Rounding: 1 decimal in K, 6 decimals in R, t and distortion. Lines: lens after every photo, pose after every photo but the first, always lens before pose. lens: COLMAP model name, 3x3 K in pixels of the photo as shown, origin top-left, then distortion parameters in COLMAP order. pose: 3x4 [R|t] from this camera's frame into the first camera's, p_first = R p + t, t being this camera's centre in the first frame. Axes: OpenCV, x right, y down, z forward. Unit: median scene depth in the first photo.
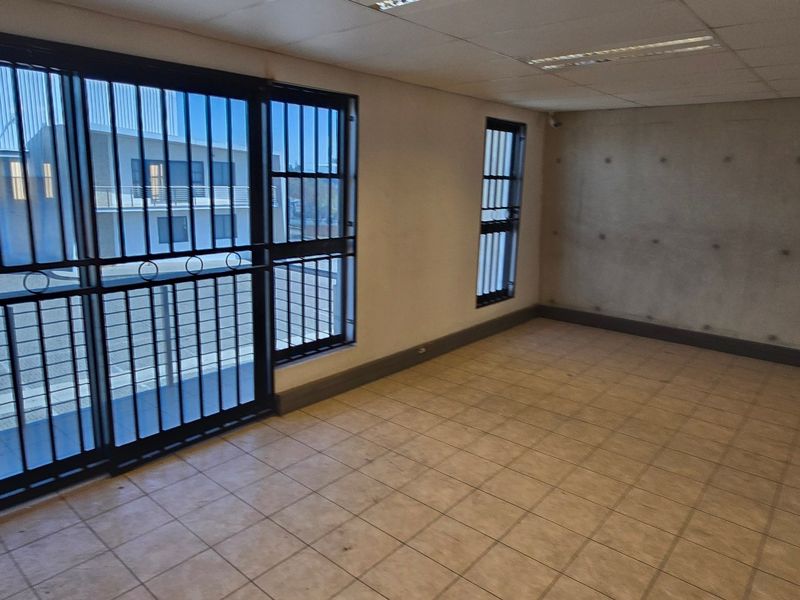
lens RADIAL K [[538.3, 0, 400.3], [0, 538.3, 296.9], [0, 0, 1]] dist [0.001209, -0.000527]
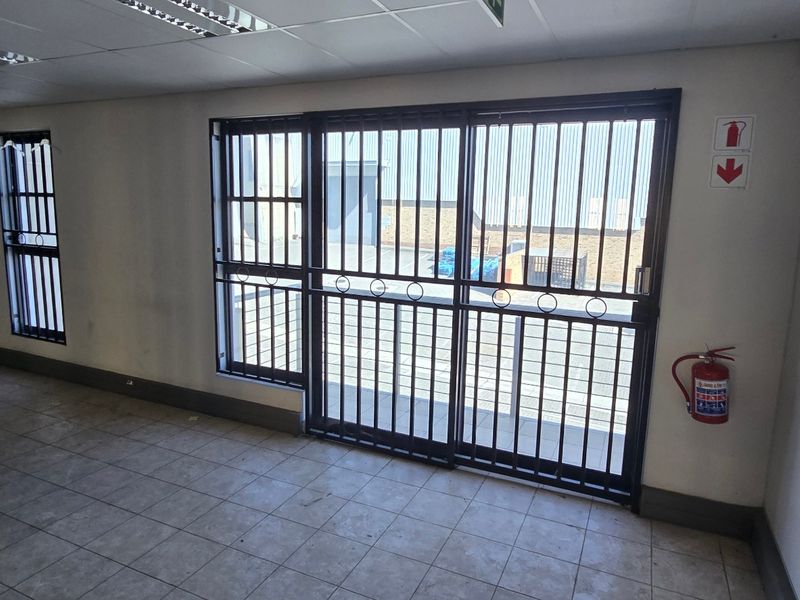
lens RADIAL K [[538.3, 0, 426.7], [0, 538.3, 296.4], [0, 0, 1]] dist [0.001209, -0.000527]
pose [[0.311698, 0.147125, -0.938722, 0.775933], [-0.220313, 0.972207, 0.079219, -0.171507], [0.924287, 0.182120, 0.335449, 0.843478]]
